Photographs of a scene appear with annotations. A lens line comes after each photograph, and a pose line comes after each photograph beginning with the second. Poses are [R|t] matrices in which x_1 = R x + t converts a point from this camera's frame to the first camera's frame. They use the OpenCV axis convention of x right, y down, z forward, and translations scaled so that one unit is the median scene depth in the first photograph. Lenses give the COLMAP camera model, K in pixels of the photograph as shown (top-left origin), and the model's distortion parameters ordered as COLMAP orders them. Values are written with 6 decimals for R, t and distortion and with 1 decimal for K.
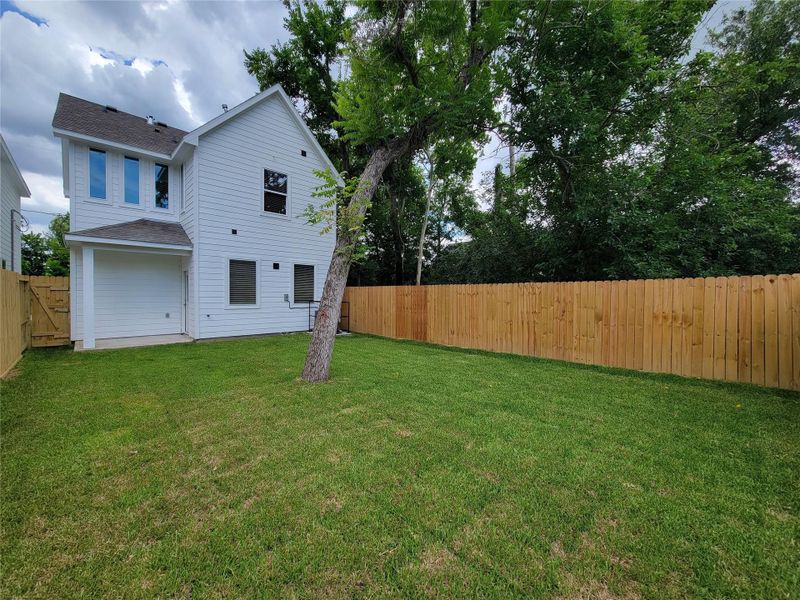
lens RADIAL K [[324.4, 0, 395.7], [0, 324.4, 303.3], [0, 0, 1]] dist [0.001527, -0.002554]
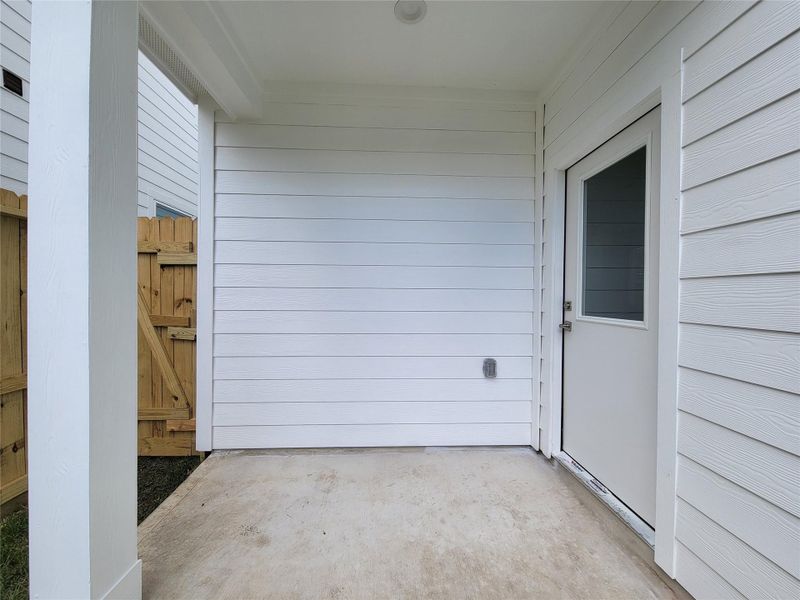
lens RADIAL K [[324.4, 0, 399.9], [0, 324.4, 300.8], [0, 0, 1]] dist [0.001527, -0.002554]
pose [[0.720481, 0.025179, -0.693018, -0.690590], [-0.019017, 0.999682, 0.016551, -0.016781], [0.693214, 0.001255, 0.720730, 0.918691]]
